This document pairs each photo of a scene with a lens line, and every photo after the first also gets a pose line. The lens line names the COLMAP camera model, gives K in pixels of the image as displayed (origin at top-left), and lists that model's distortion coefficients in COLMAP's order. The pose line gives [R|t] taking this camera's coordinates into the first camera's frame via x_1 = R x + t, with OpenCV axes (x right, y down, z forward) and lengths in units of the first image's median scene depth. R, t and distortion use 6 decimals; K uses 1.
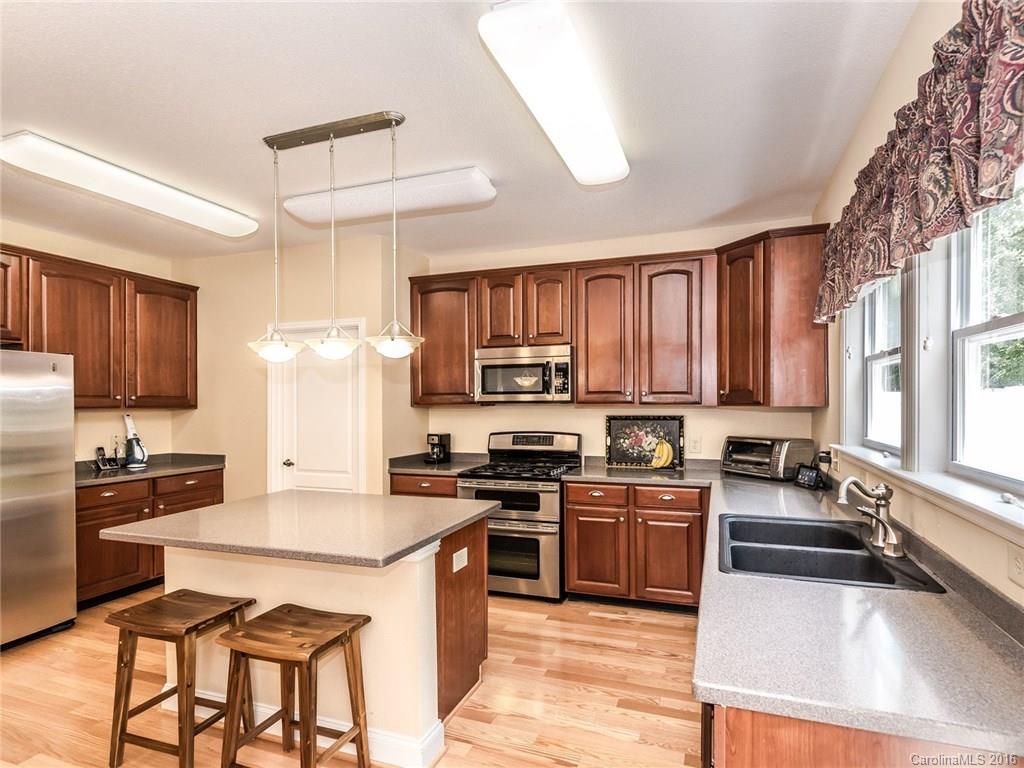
lens RADIAL K [[501.1, 0, 523.7], [0, 501.1, 397.5], [0, 0, 1]] dist [-0.010638, 0.000413]
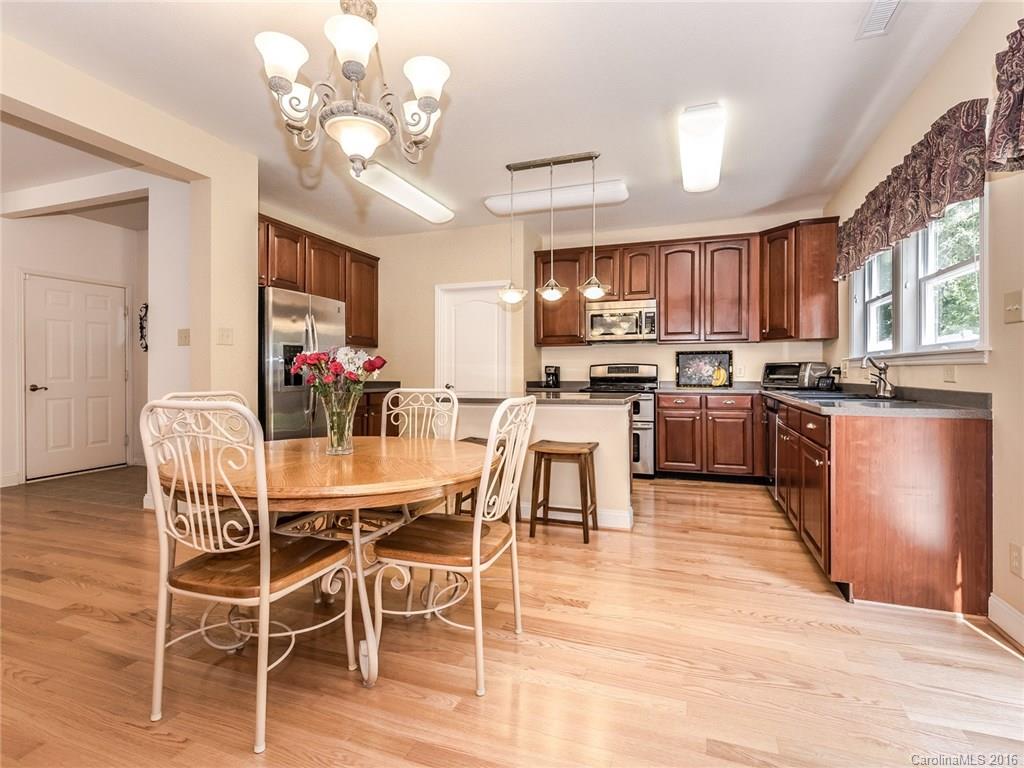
lens RADIAL K [[510.8, 0, 509.6], [0, 510.8, 378.1], [0, 0, 1]] dist [-0.001558, -0.000859]
pose [[0.999326, -0.004366, 0.036447, -0.400546], [0.004313, 0.999990, 0.001515, 0.121291], [-0.036453, -0.001356, 0.999334, -0.460542]]
